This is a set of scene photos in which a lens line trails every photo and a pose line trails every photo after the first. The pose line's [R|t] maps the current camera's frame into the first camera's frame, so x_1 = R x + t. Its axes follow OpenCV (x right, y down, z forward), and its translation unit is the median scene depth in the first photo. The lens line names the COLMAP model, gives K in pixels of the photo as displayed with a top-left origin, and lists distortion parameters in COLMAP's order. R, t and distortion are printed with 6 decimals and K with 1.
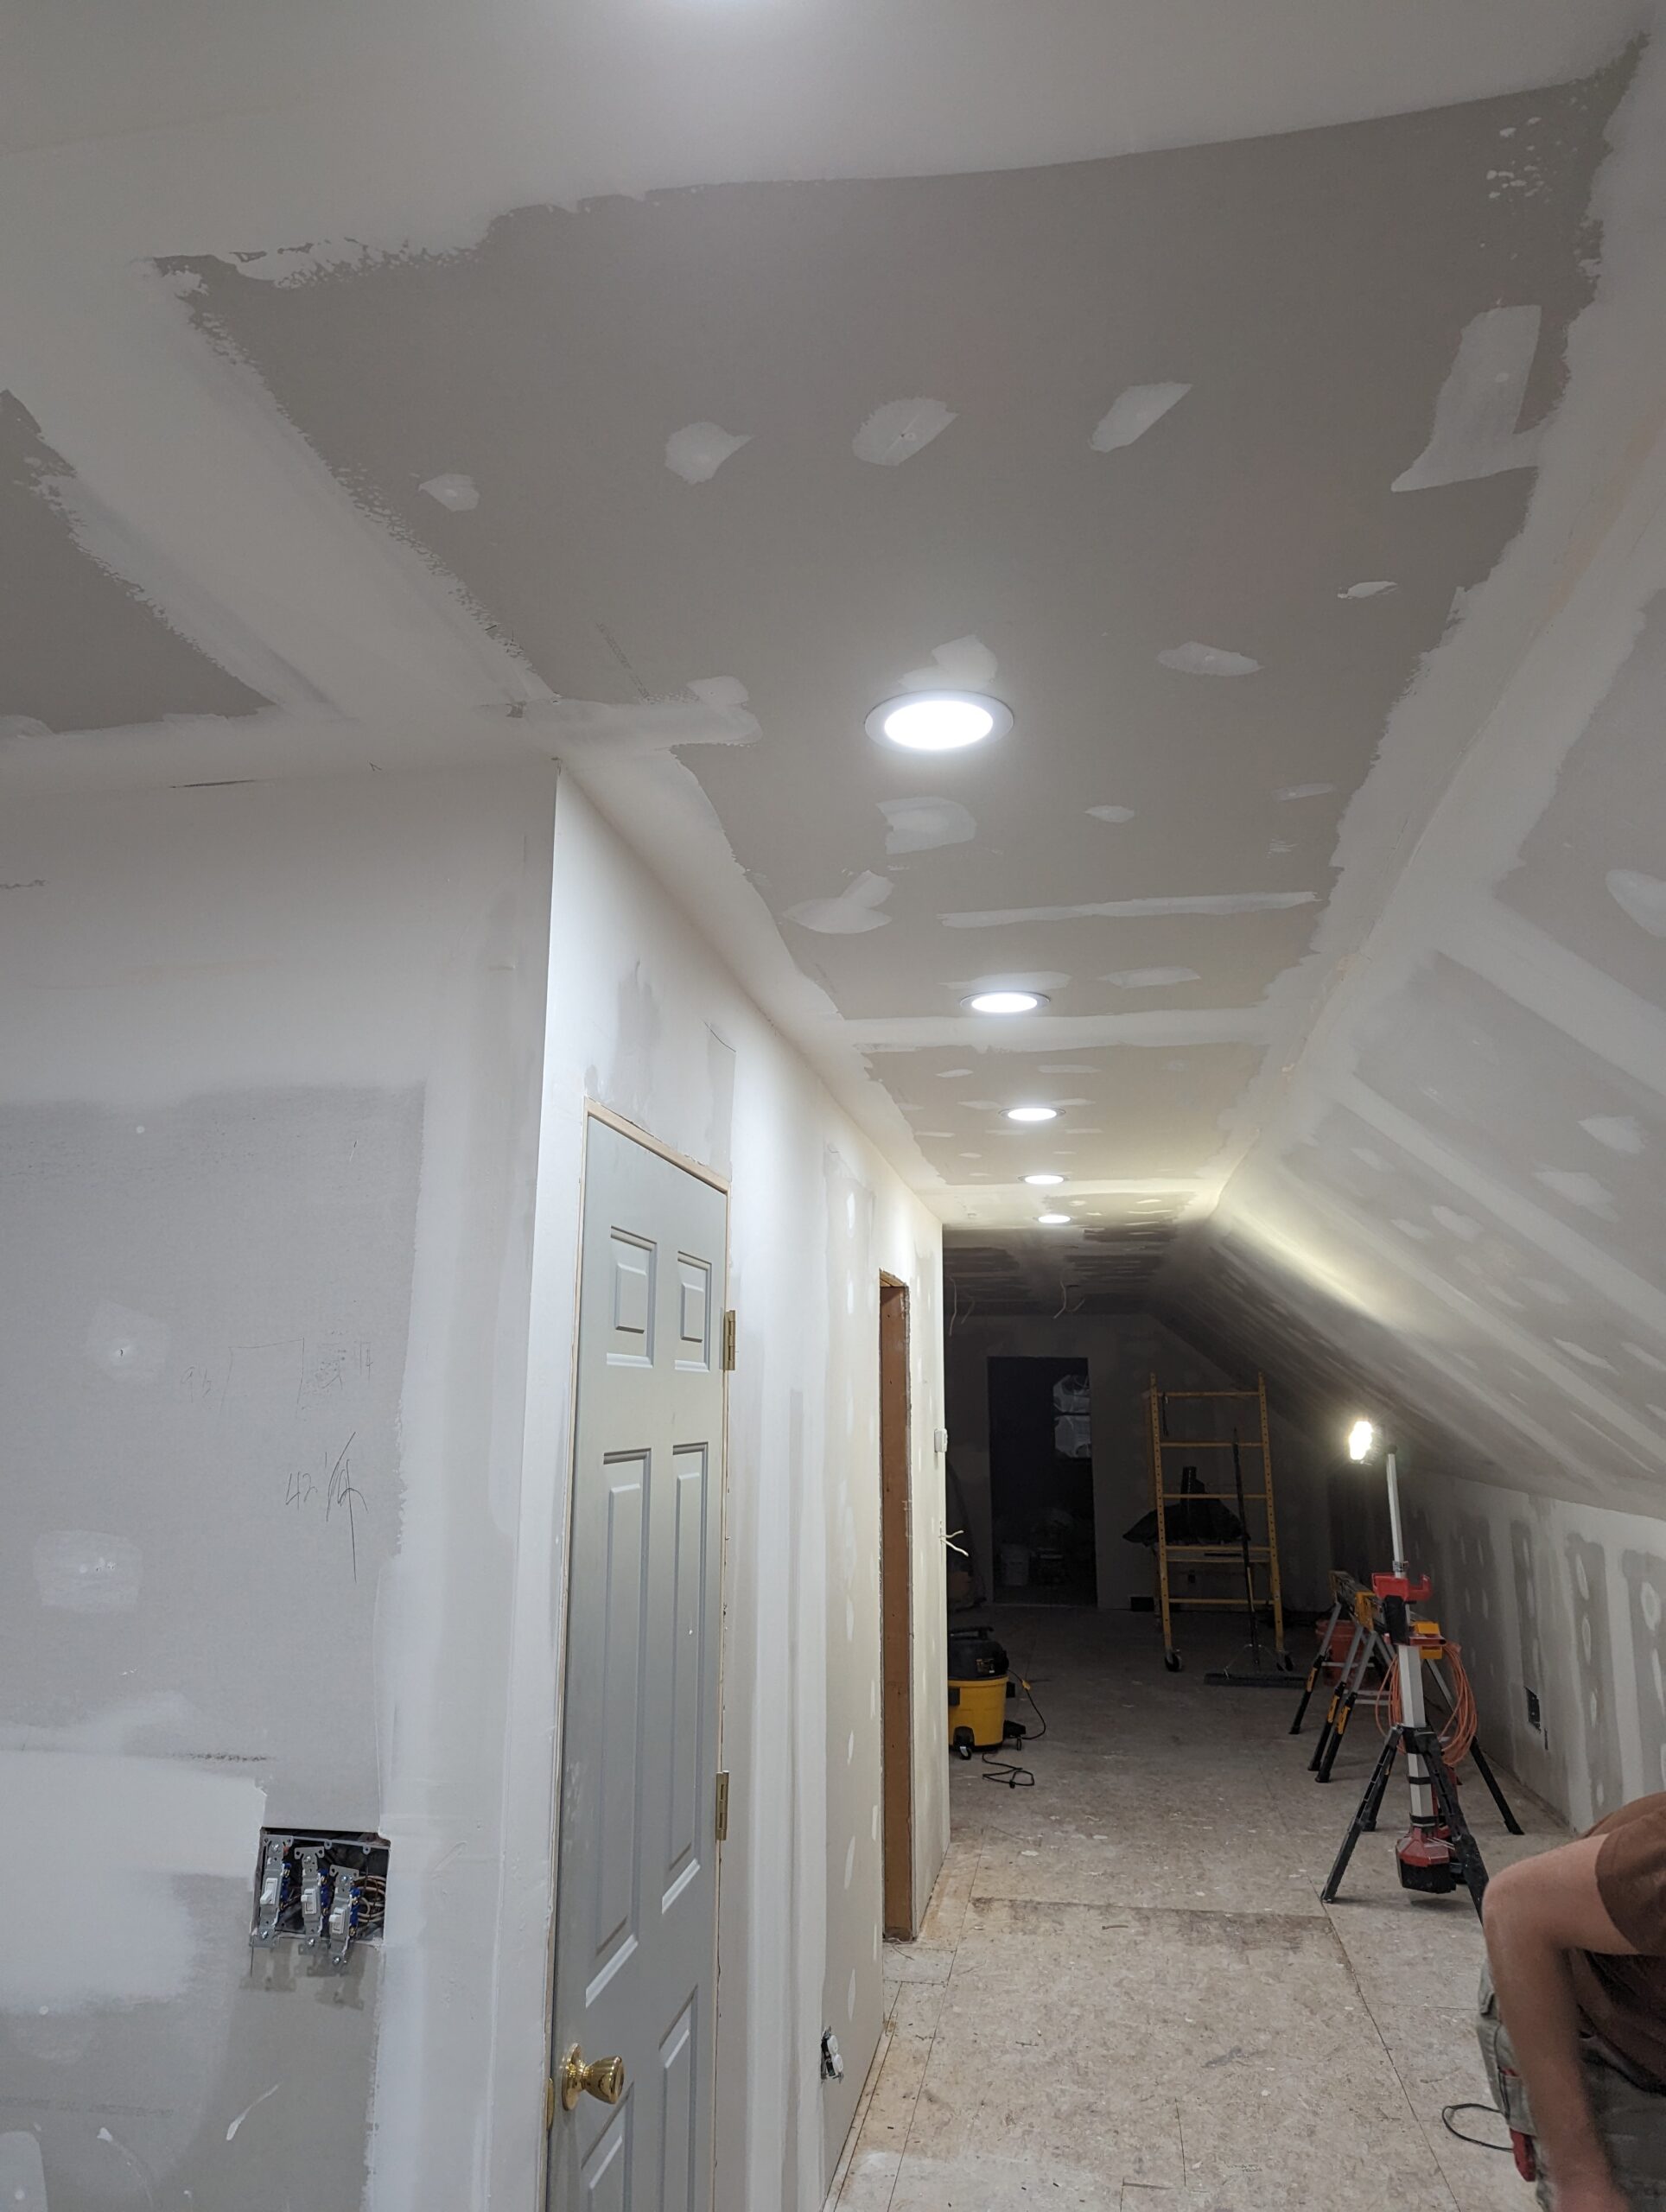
lens RADIAL K [[1572.0, 0, 816.0], [0, 1572.0, 1088.0], [0, 0, 1]] dist [0.075458, -0.068526]
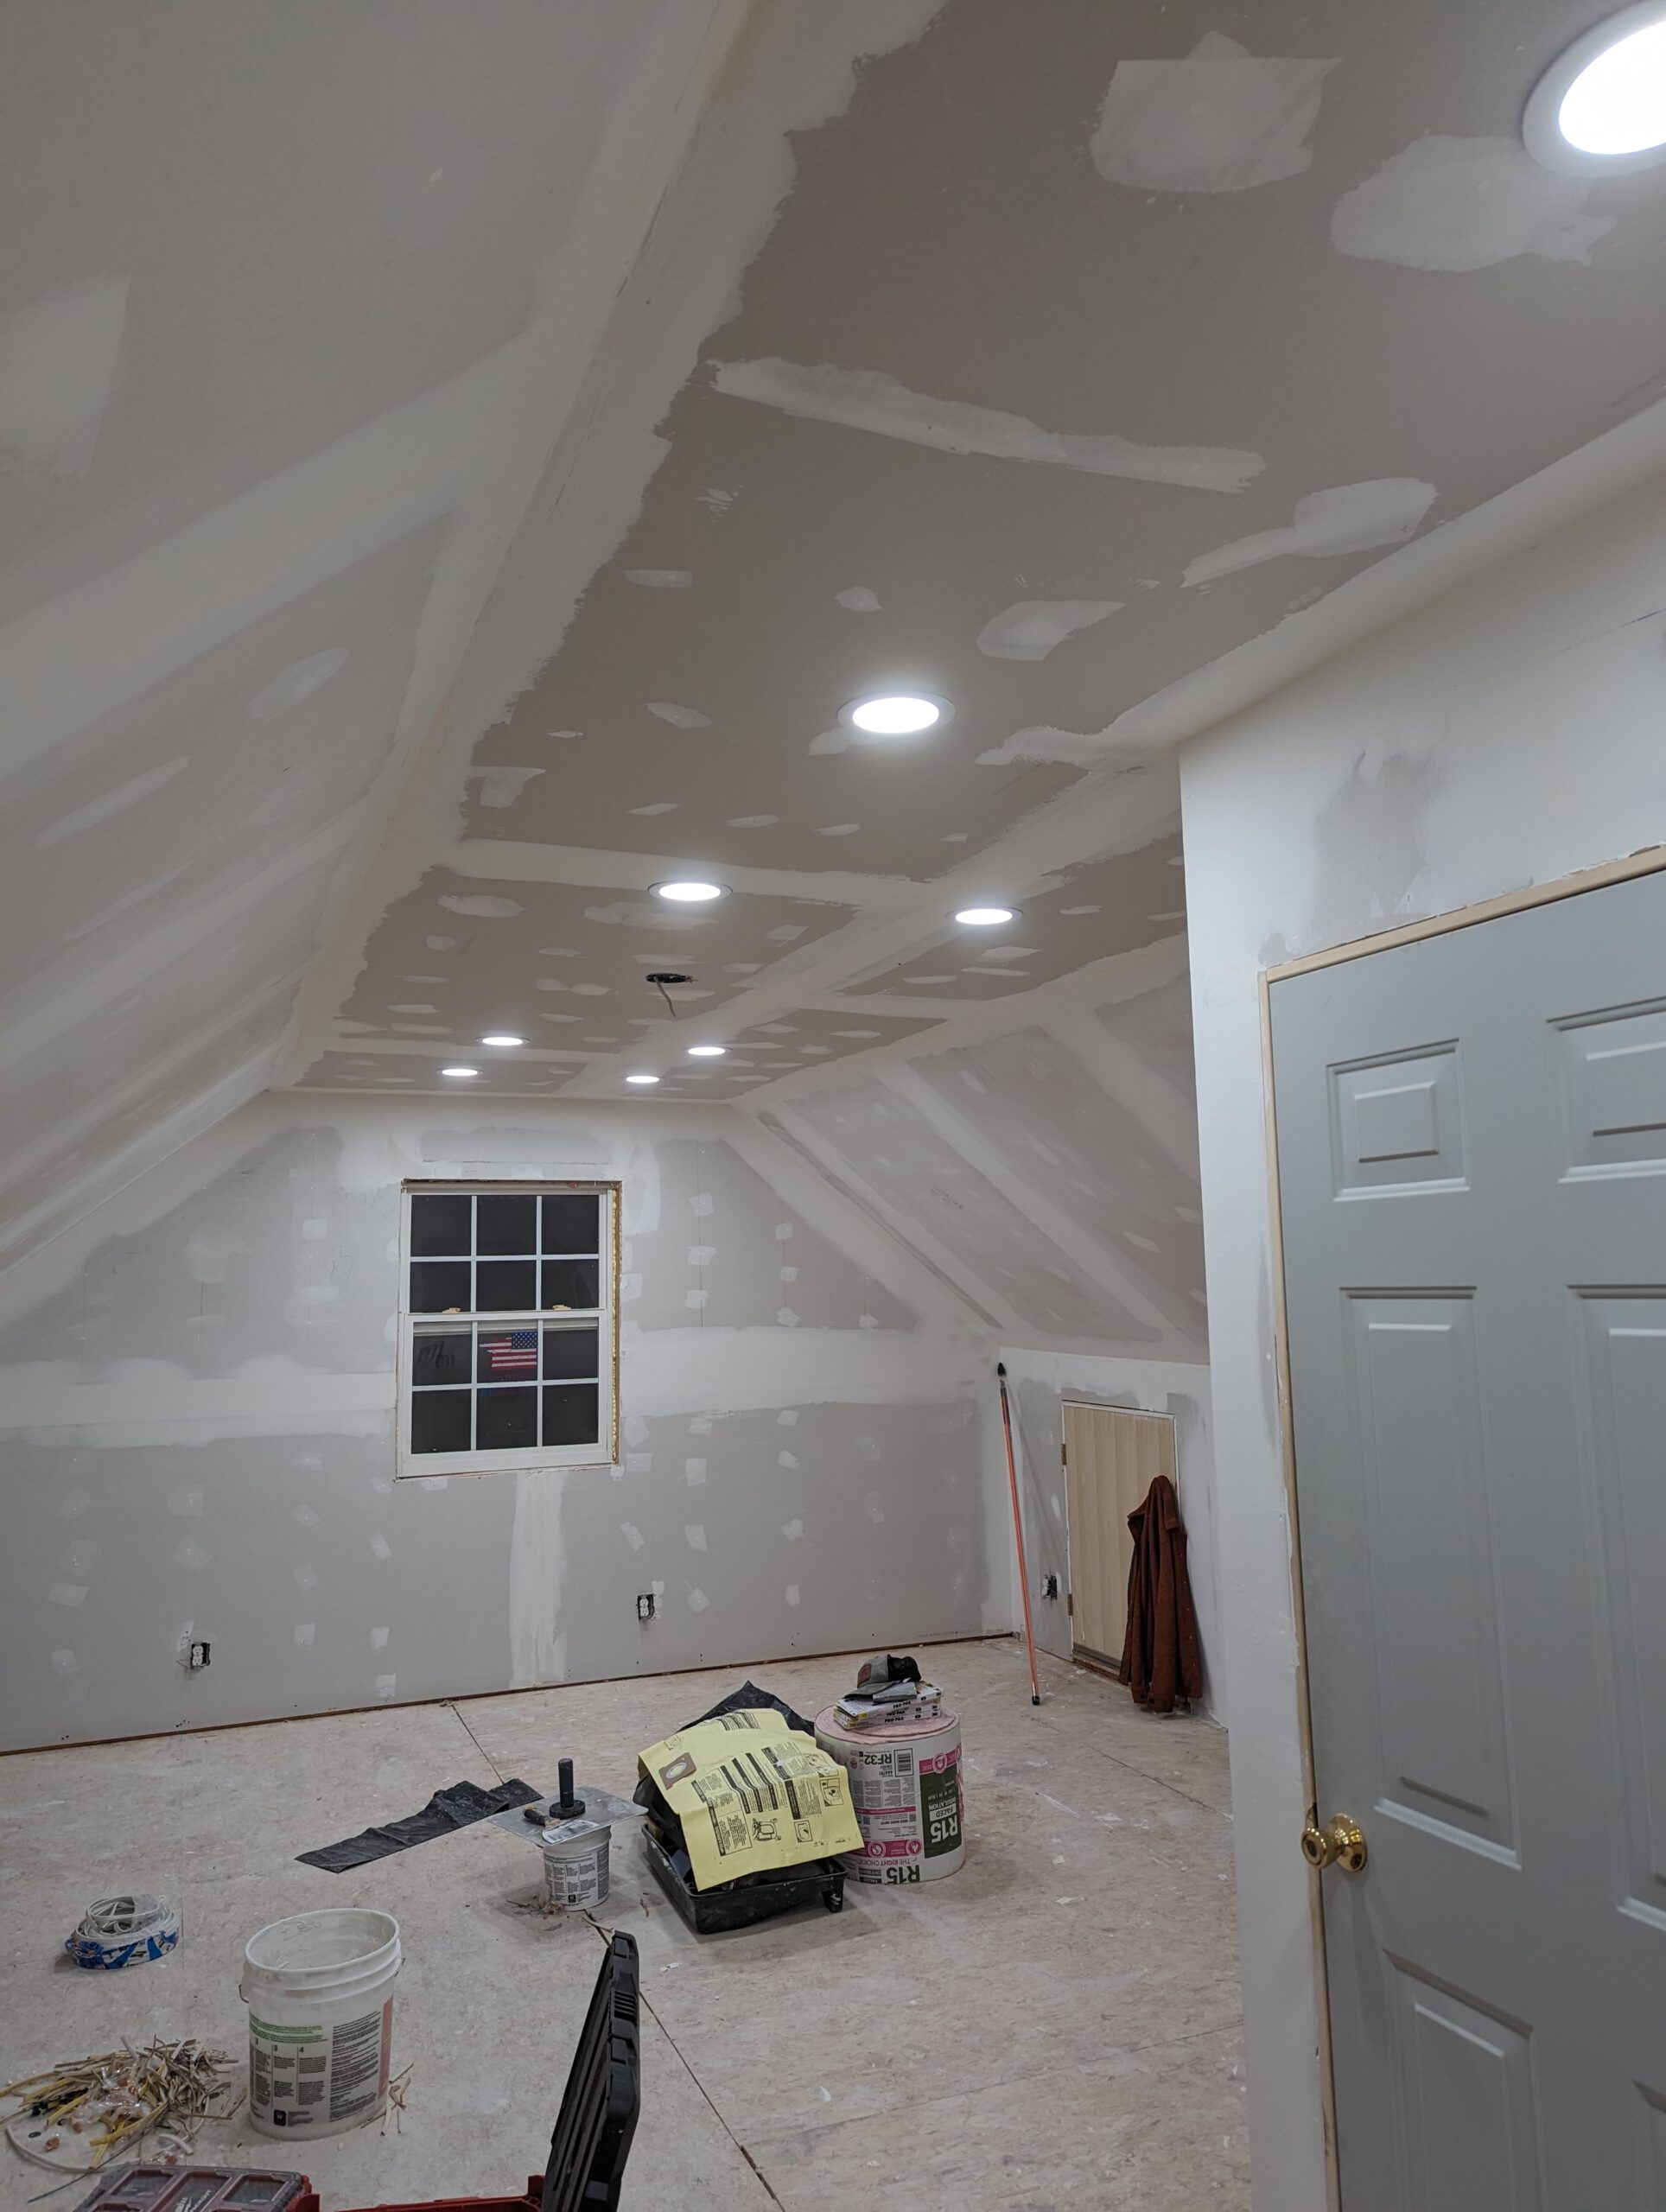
lens RADIAL K [[1572.0, 0, 816.0], [0, 1572.0, 1088.0], [0, 0, 1]] dist [0.075458, -0.068526]
pose [[-0.851696, -0.051817, -0.521468, 0.732525], [0.120349, 0.949161, -0.290878, 0.387673], [0.510029, -0.310498, -0.802160, 1.789663]]
